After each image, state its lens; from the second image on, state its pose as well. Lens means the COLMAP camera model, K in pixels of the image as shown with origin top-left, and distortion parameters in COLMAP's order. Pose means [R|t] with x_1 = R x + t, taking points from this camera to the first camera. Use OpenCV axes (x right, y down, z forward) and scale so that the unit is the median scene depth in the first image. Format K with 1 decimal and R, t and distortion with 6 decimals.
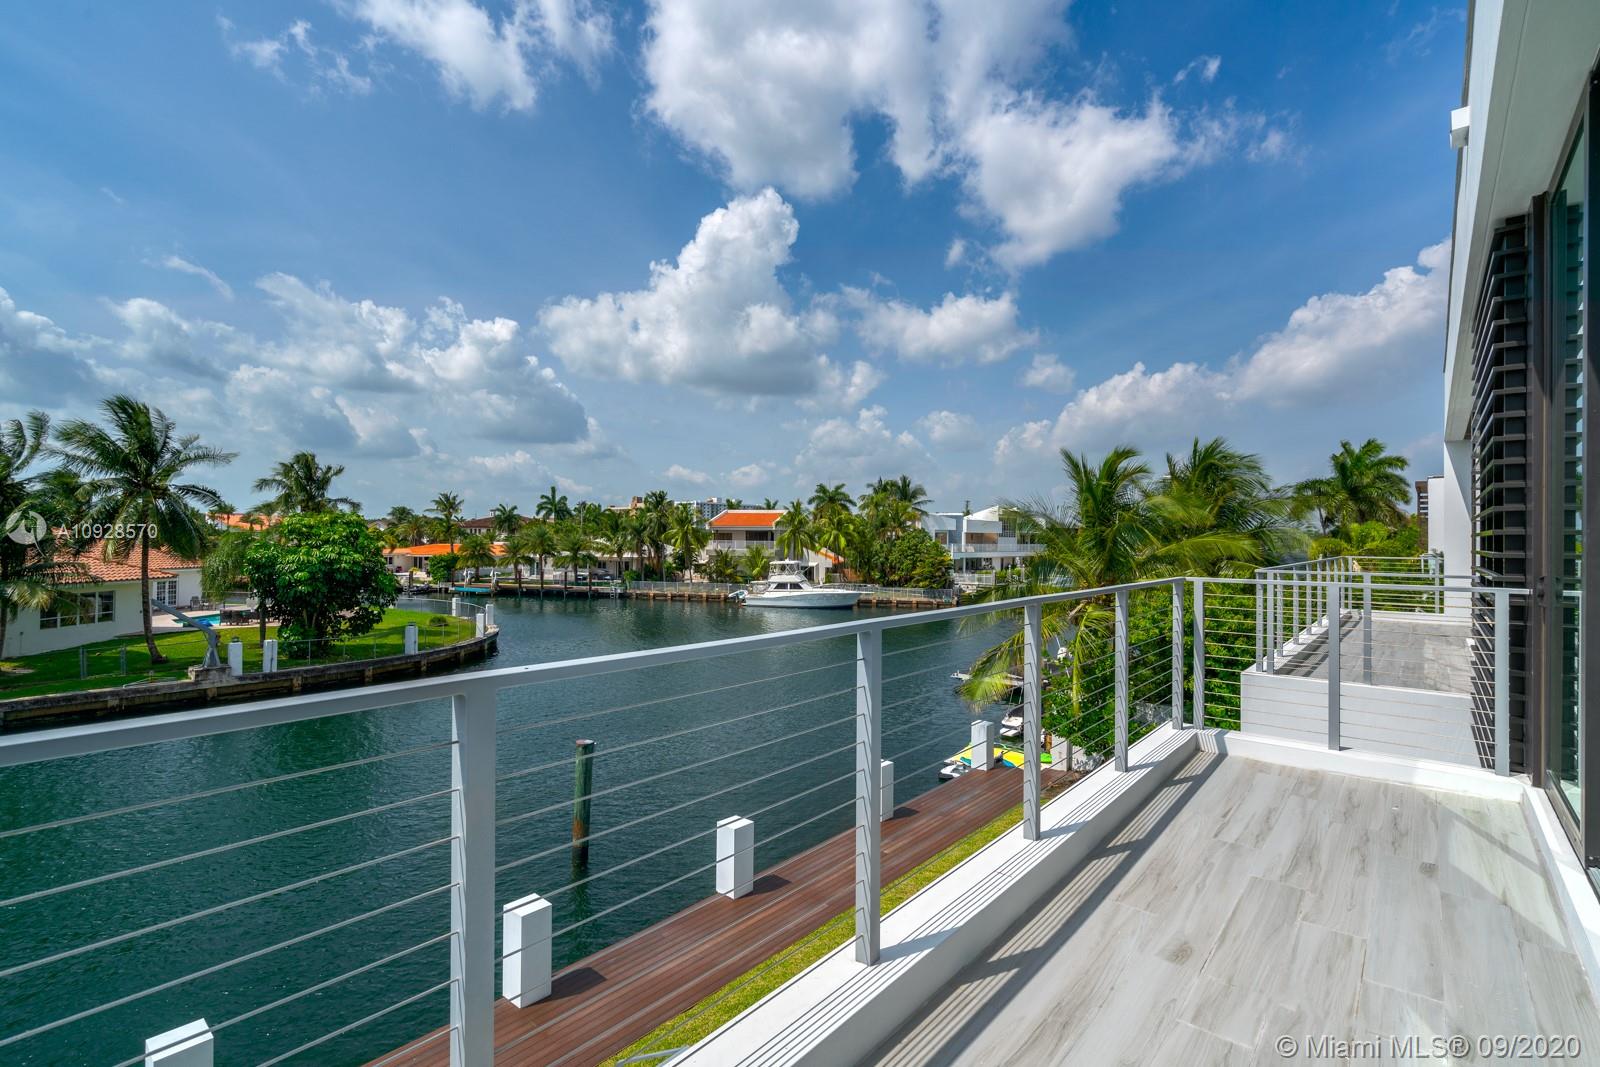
lens RADIAL K [[741.9, 0, 800.0], [0, 741.9, 533.5], [0, 0, 1]] dist [-0.004071, -0.000743]
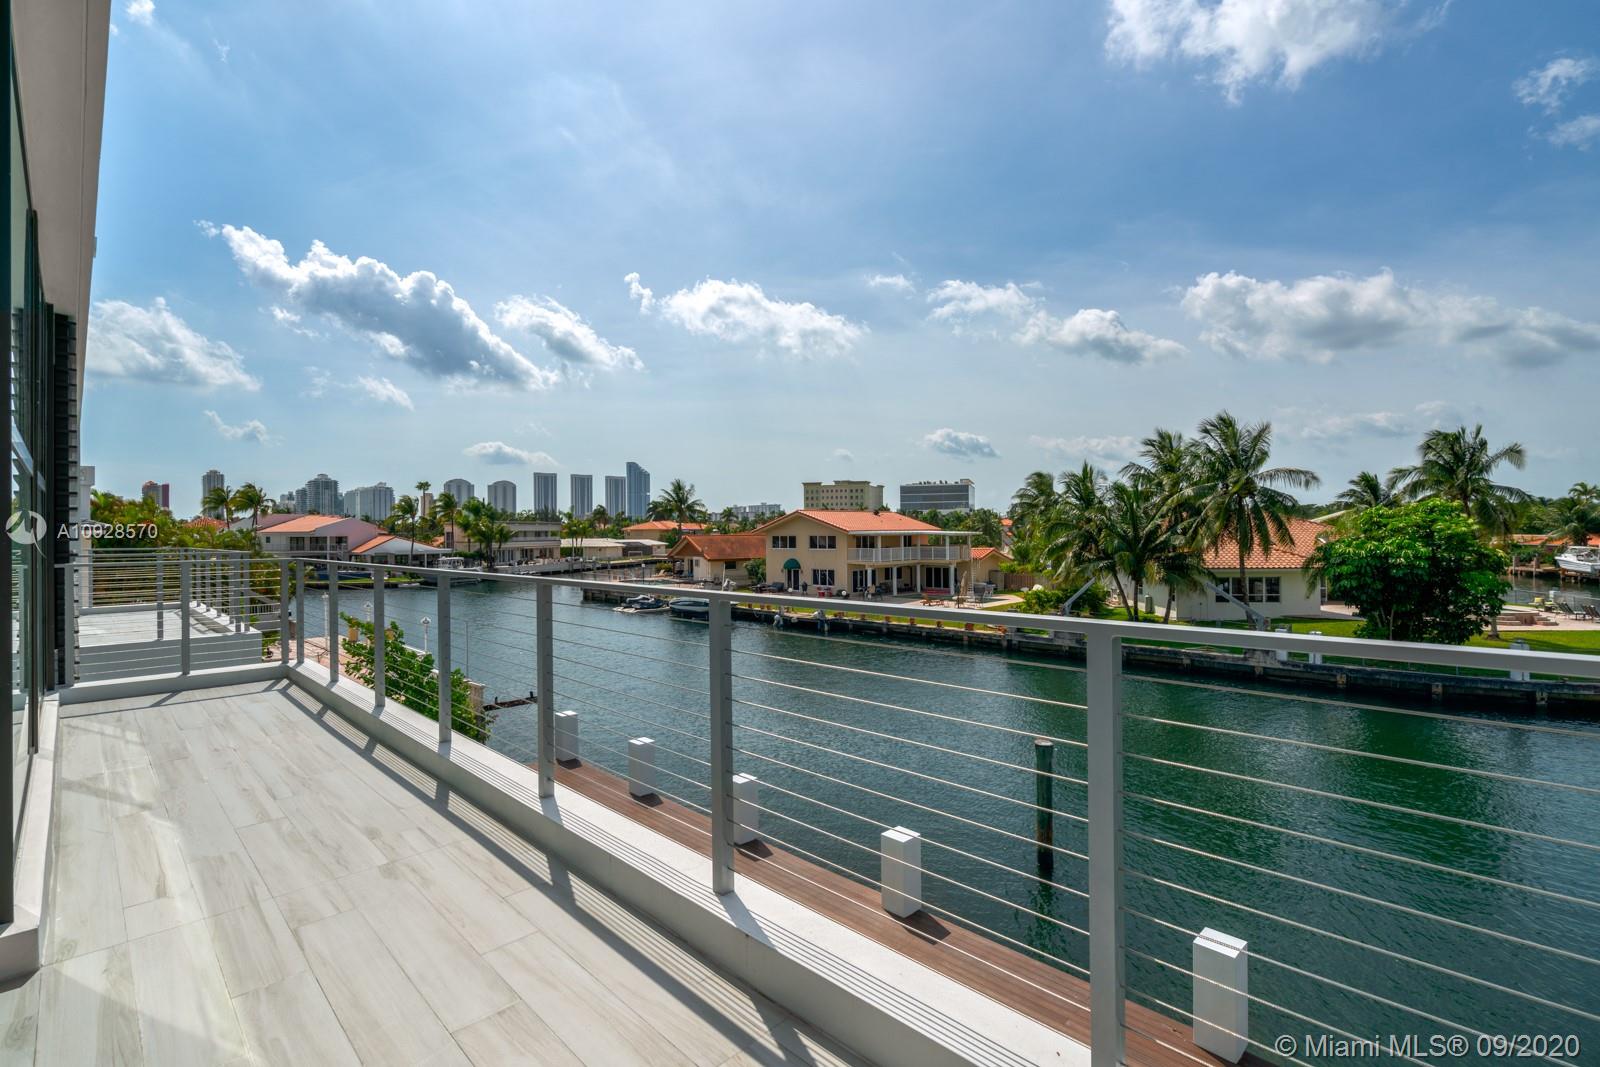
lens RADIAL K [[729.1, 0, 800.0], [0, 729.1, 533.5], [0, 0, 1]] dist [0.002000, 0.000304]
pose [[-0.087084, -0.009869, -0.996152, 0.362537], [0.012687, 0.999859, -0.011015, 0.010149], [0.996120, -0.013598, -0.086947, 0.395143]]
